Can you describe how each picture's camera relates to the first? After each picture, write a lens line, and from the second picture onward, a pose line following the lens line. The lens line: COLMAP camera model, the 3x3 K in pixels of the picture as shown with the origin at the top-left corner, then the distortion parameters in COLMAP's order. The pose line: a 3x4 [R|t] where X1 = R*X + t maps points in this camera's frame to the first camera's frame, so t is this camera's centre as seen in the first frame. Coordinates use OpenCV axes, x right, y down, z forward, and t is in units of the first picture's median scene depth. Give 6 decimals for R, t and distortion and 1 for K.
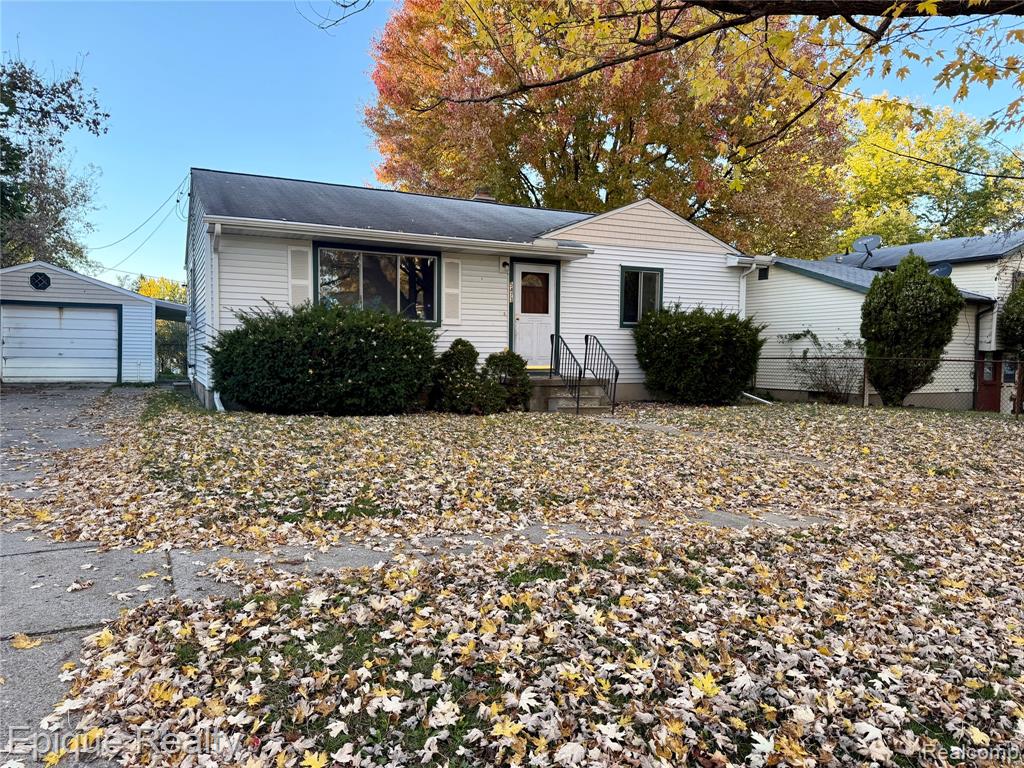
lens RADIAL K [[727.5, 0, 509.9], [0, 727.5, 383.3], [0, 0, 1]] dist [0.015212, -0.009661]
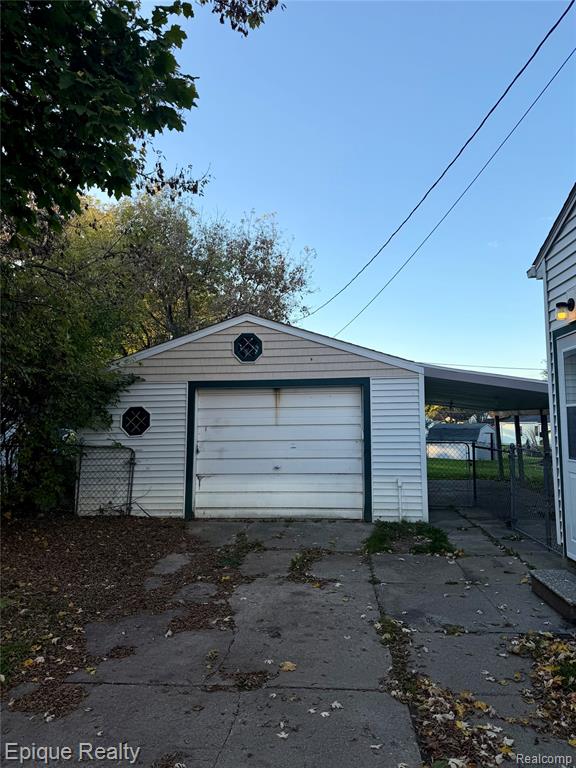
lens RADIAL K [[545.6, 0, 287.5], [0, 545.6, 384.8], [0, 0, 1]] dist [0.015212, -0.009661]
pose [[0.855327, -0.059126, -0.514703, -0.271154], [0.005054, 0.994372, -0.105828, -0.043049], [0.518063, 0.087916, 0.850812, 0.449120]]
